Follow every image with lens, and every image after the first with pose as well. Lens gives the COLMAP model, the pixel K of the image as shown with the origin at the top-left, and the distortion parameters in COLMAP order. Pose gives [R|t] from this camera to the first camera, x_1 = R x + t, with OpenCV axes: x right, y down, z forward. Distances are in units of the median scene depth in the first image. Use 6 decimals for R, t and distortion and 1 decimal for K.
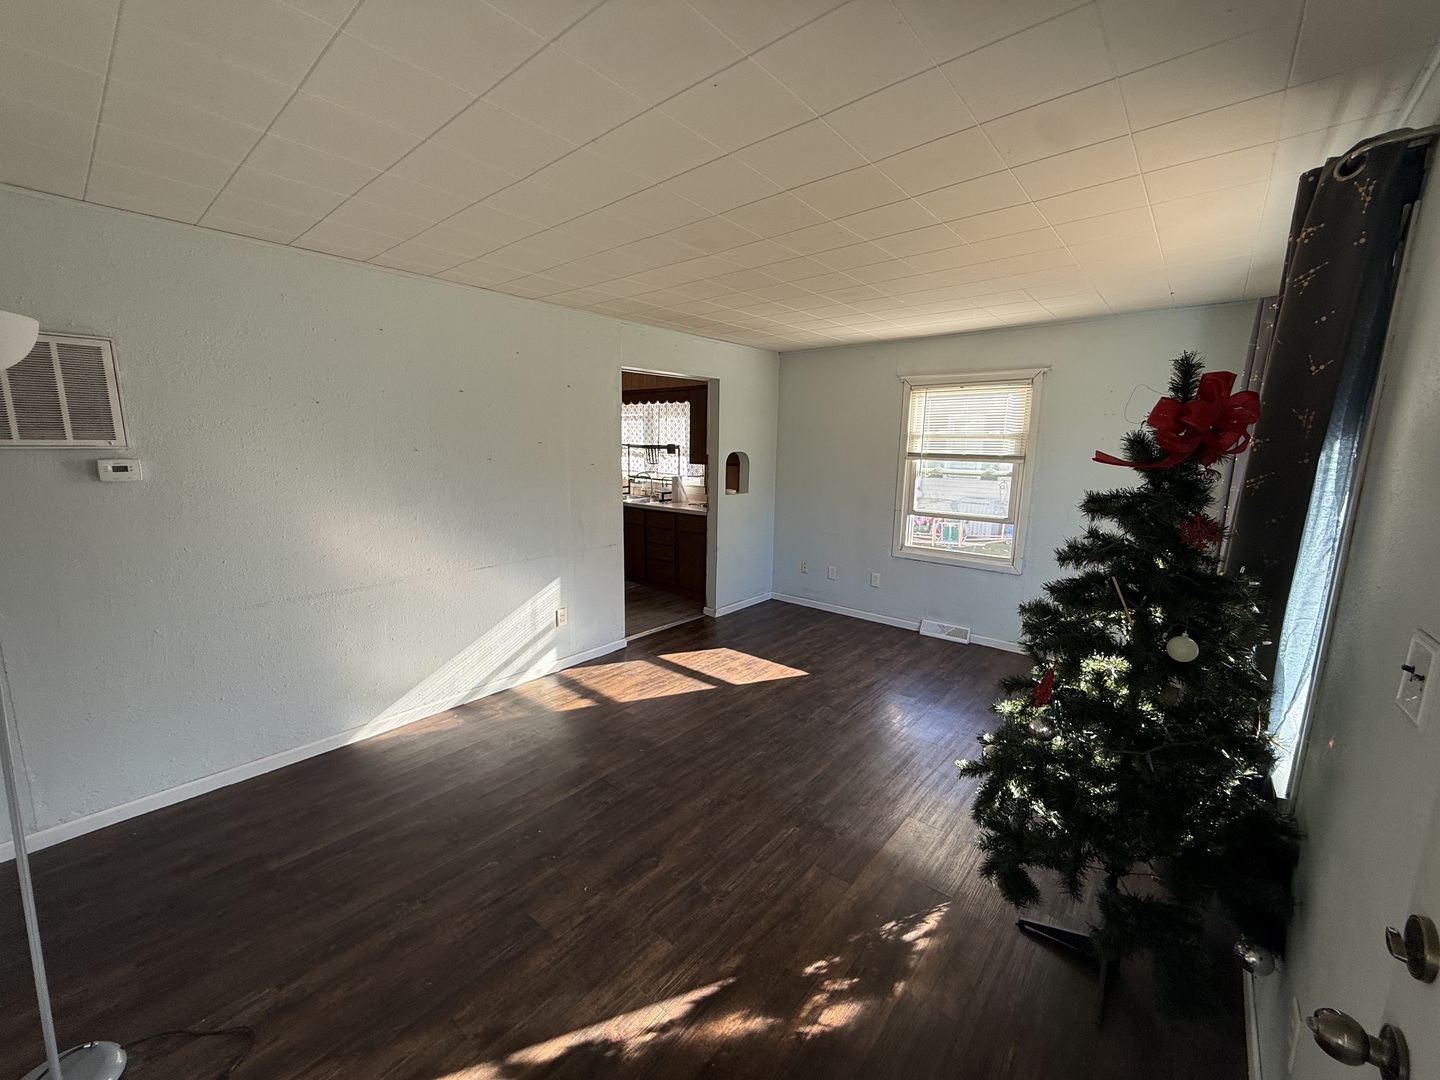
lens RADIAL K [[572.2, 0, 718.1], [0, 572.2, 537.4], [0, 0, 1]] dist [-0.002247, -0.000059]
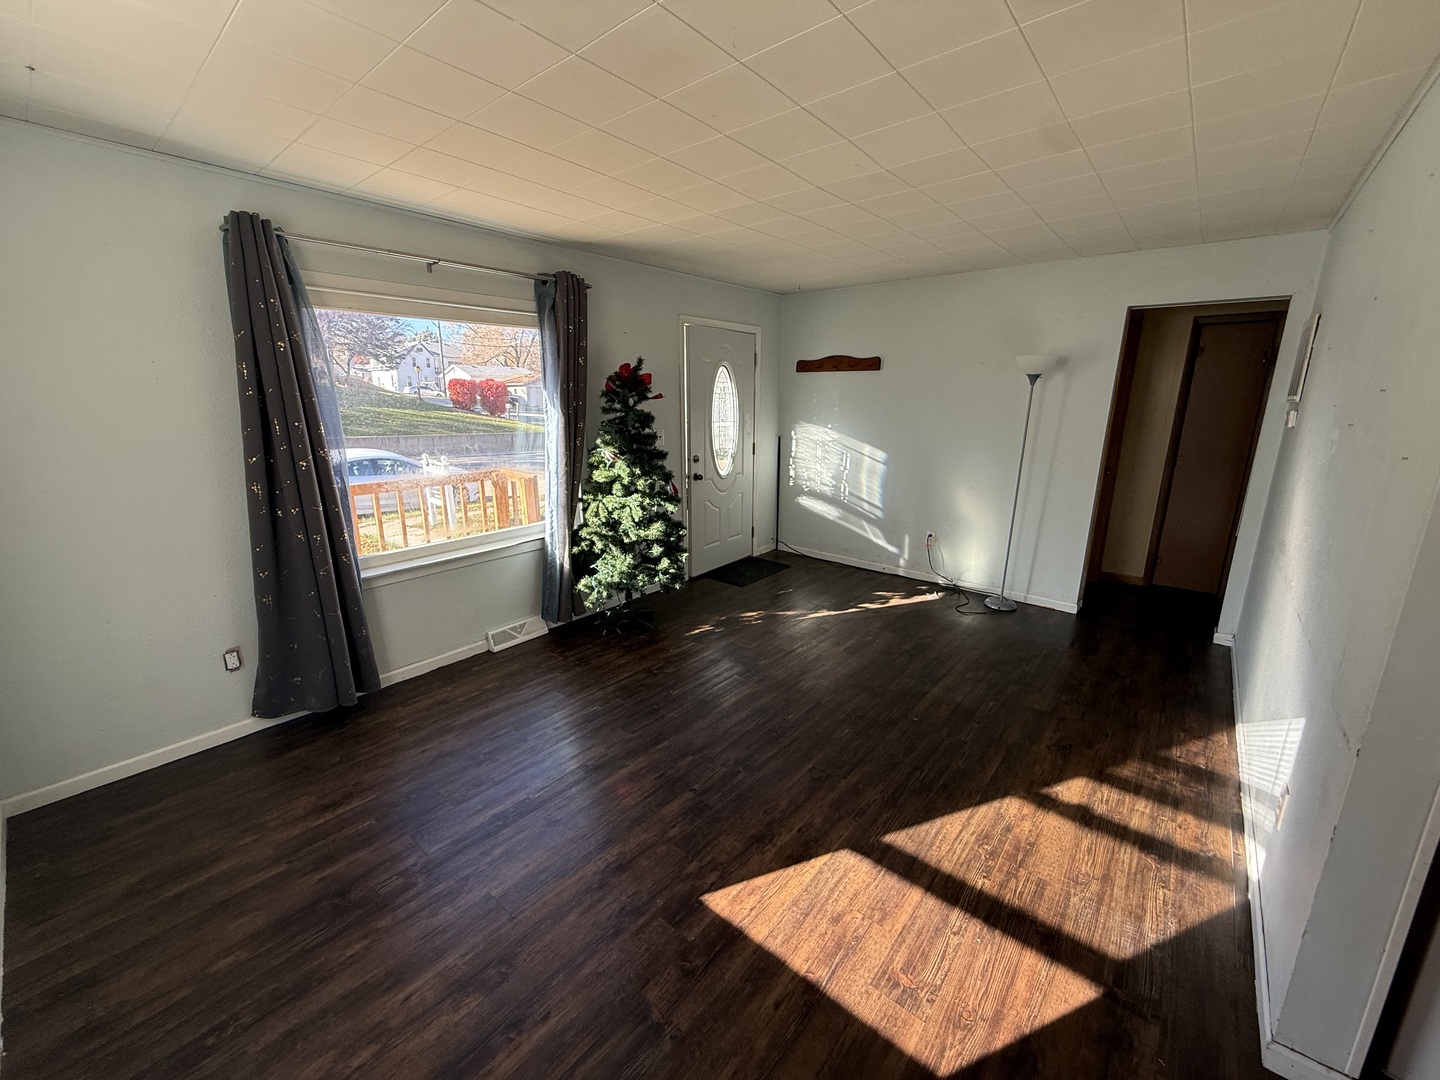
lens RADIAL K [[572.2, 0, 720.0], [0, 572.2, 539.6], [0, 0, 1]] dist [-0.002247, -0.000059]
pose [[-0.999876, -0.010306, -0.011881, 0.156815], [-0.014167, 0.918209, 0.395843, -0.210138], [0.006830, 0.395962, -0.918242, 1.340232]]
